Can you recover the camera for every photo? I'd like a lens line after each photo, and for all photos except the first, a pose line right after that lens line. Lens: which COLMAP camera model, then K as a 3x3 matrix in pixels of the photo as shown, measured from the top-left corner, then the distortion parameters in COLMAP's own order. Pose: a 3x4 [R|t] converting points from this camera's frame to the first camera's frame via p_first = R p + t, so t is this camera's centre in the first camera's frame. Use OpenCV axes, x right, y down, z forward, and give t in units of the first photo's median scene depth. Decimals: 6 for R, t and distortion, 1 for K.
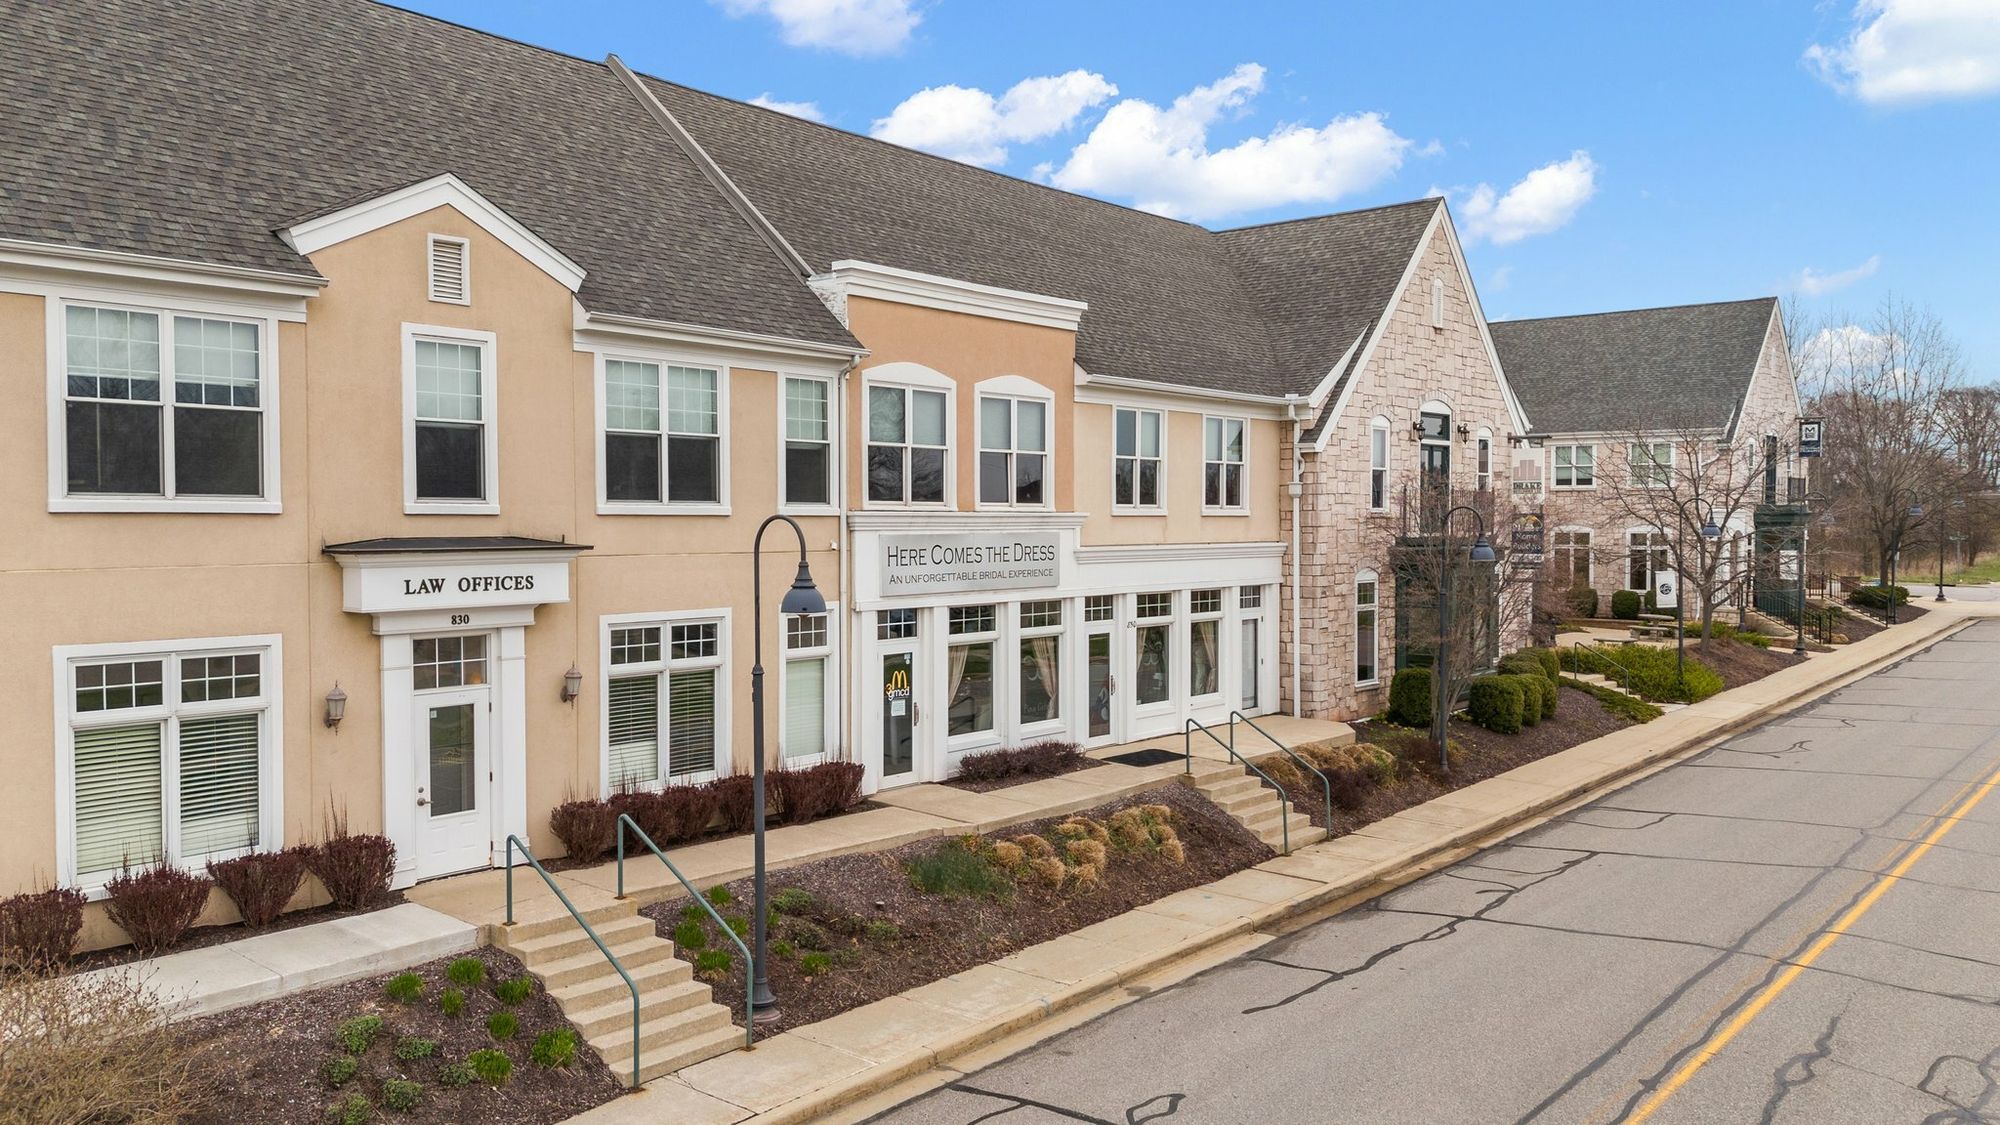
lens RADIAL K [[1511.2, 0, 1000.0], [0, 1511.2, 562.5], [0, 0, 1]] dist [0.116941, -0.157718]
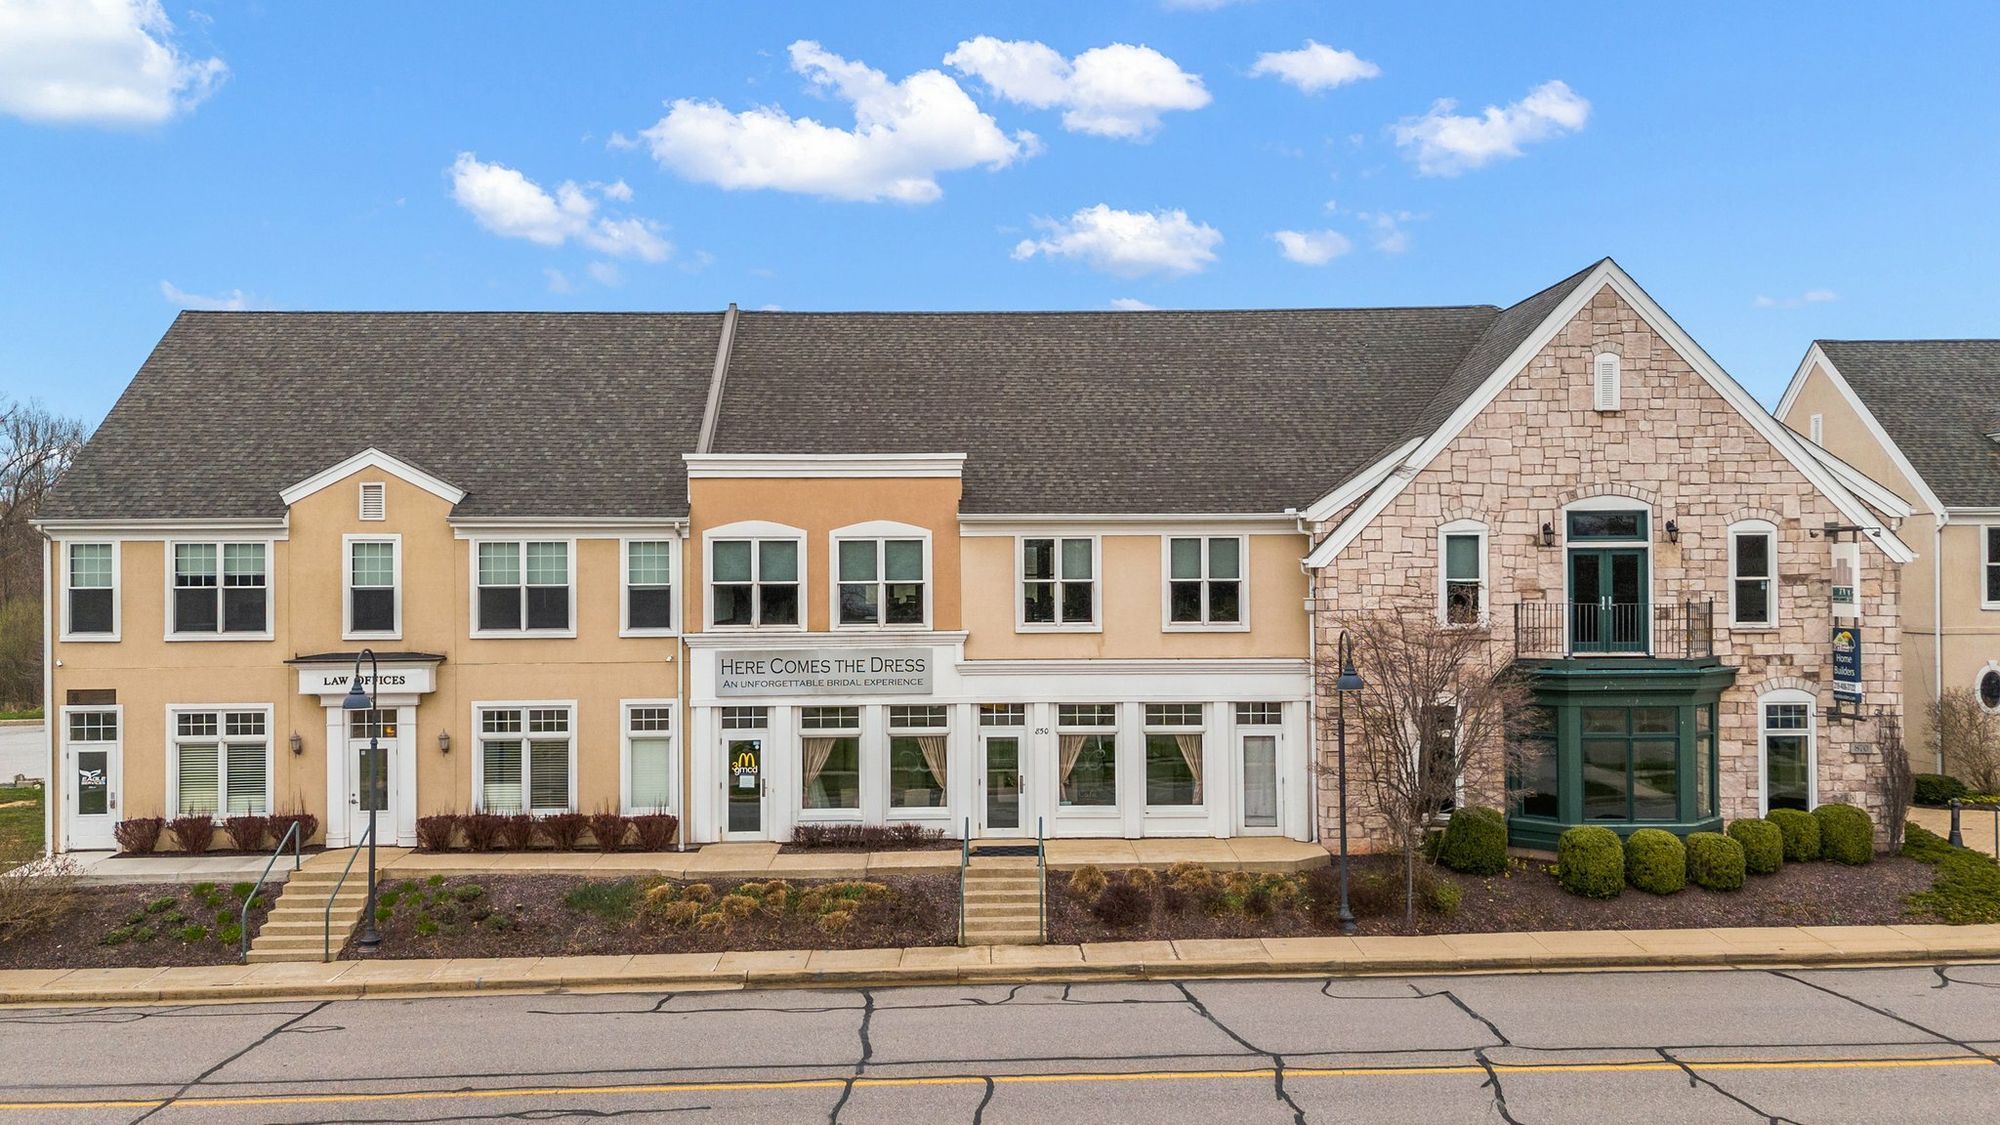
lens RADIAL K [[1569.6, 0, 1000.0], [0, 1569.6, 562.5], [0, 0, 1]] dist [0.081301, -0.095066]
pose [[0.655241, -0.009459, -0.755361, 1.108911], [-0.014941, 0.999564, -0.025477, -0.062682], [0.755272, 0.027980, 0.654813, 0.258756]]
